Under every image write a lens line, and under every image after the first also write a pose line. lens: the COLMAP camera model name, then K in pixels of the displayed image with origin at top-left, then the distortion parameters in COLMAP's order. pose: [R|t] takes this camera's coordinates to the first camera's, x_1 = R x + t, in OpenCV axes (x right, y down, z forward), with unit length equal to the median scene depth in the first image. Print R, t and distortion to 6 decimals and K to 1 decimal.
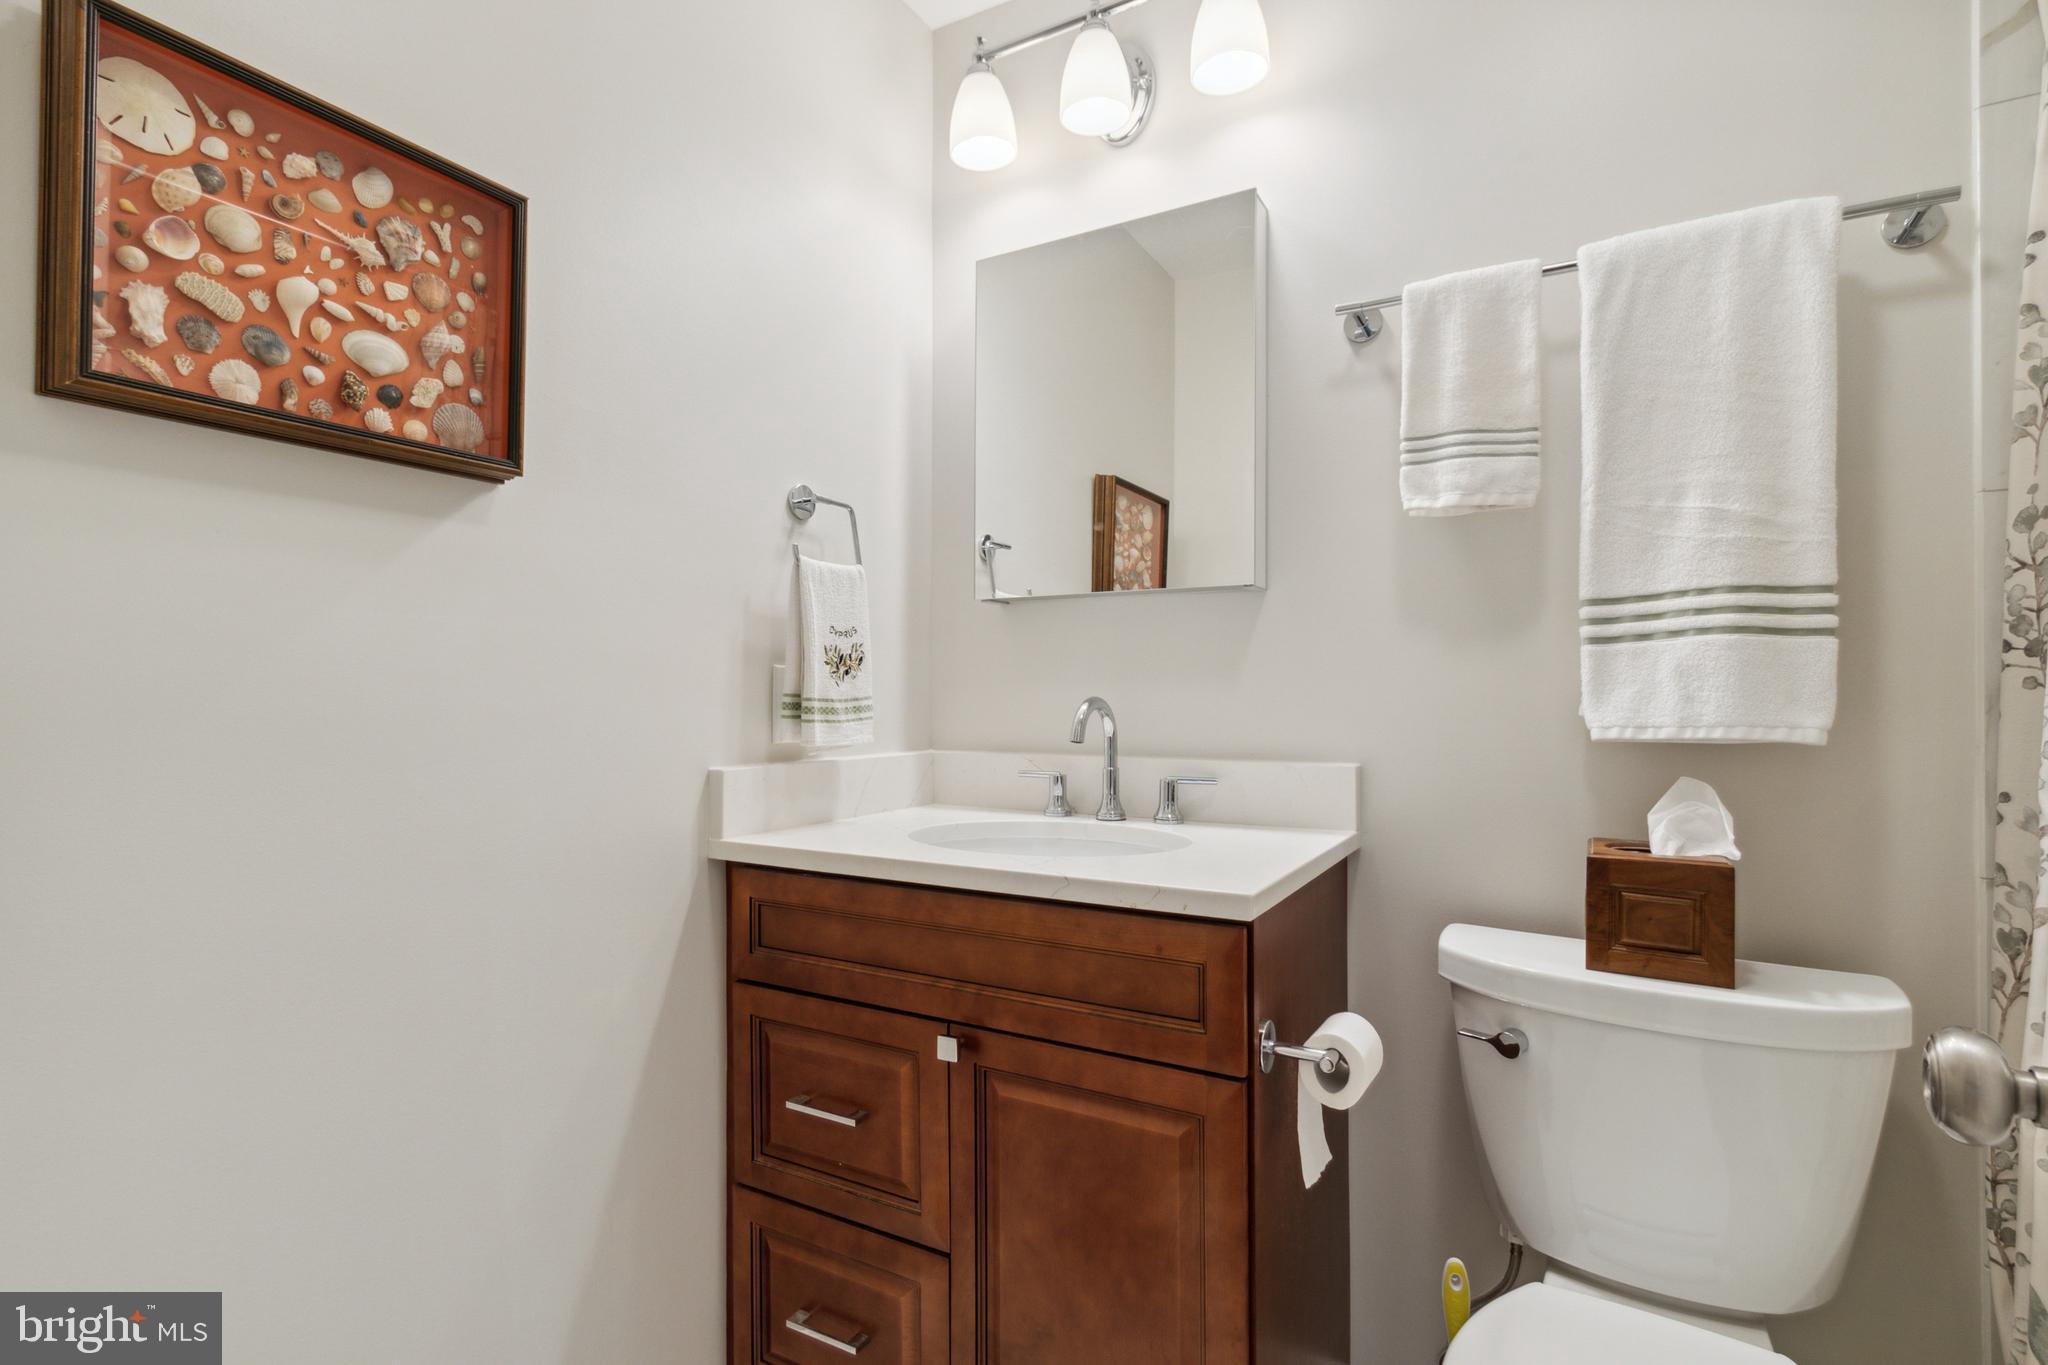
lens RADIAL K [[986.1, 0, 1030.9], [0, 986.1, 686.5], [0, 0, 1]] dist [0.003030, -0.001519]
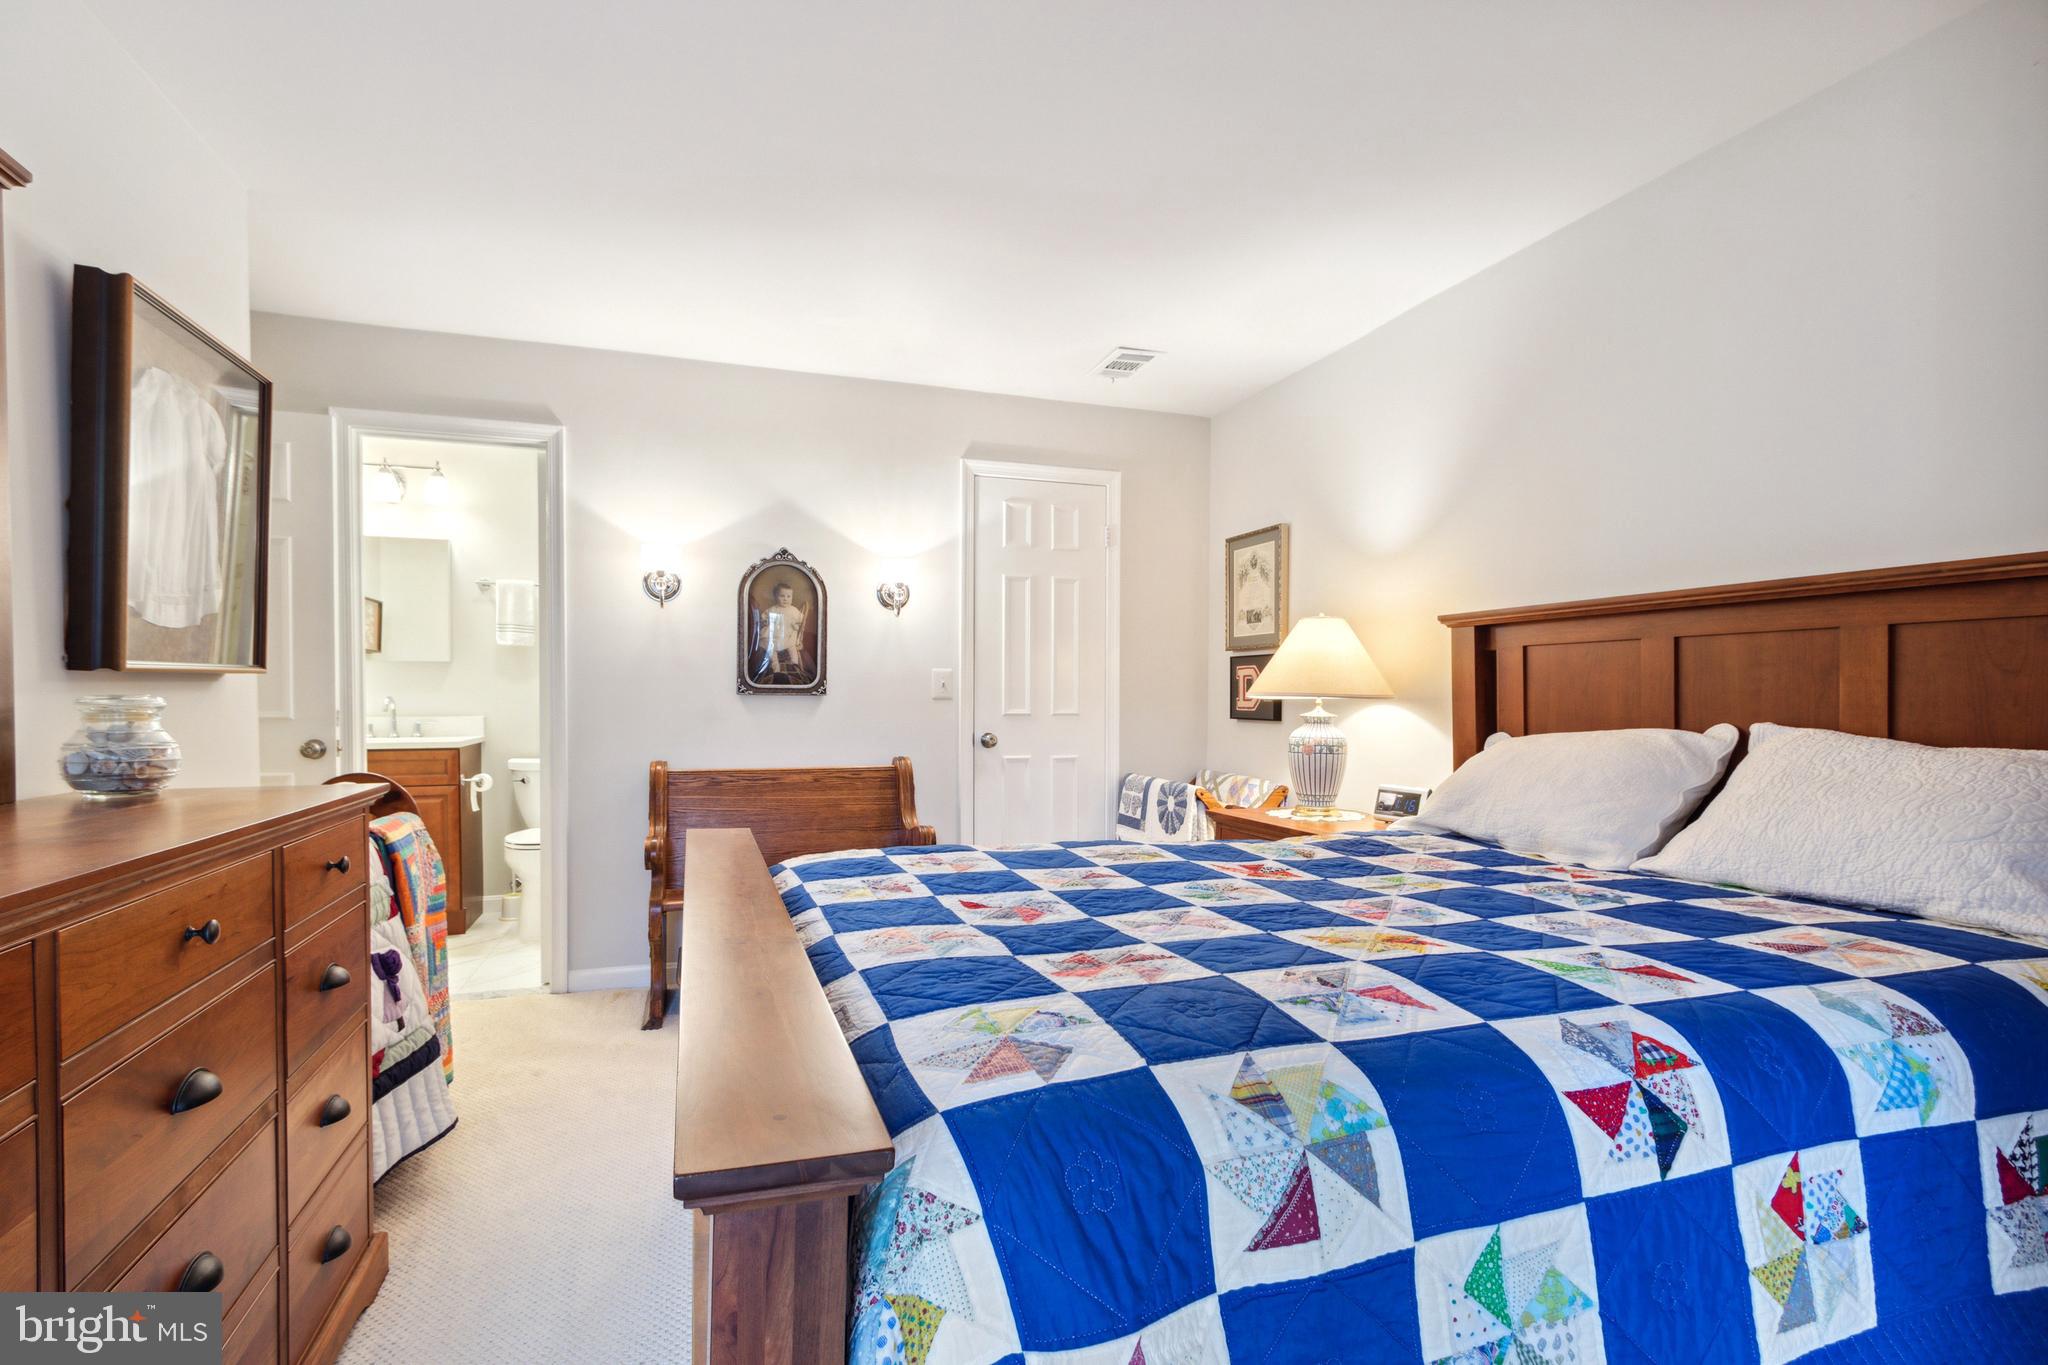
lens RADIAL K [[958.9, 0, 1018.3], [0, 958.9, 713.9], [0, 0, 1]] dist [0.000521, -0.000220]
pose [[0.666000, -0.012036, 0.745855, -1.012147], [0.000735, 0.999880, 0.015479, 0.022599], [-0.745951, -0.009760, 0.665929, -2.876942]]
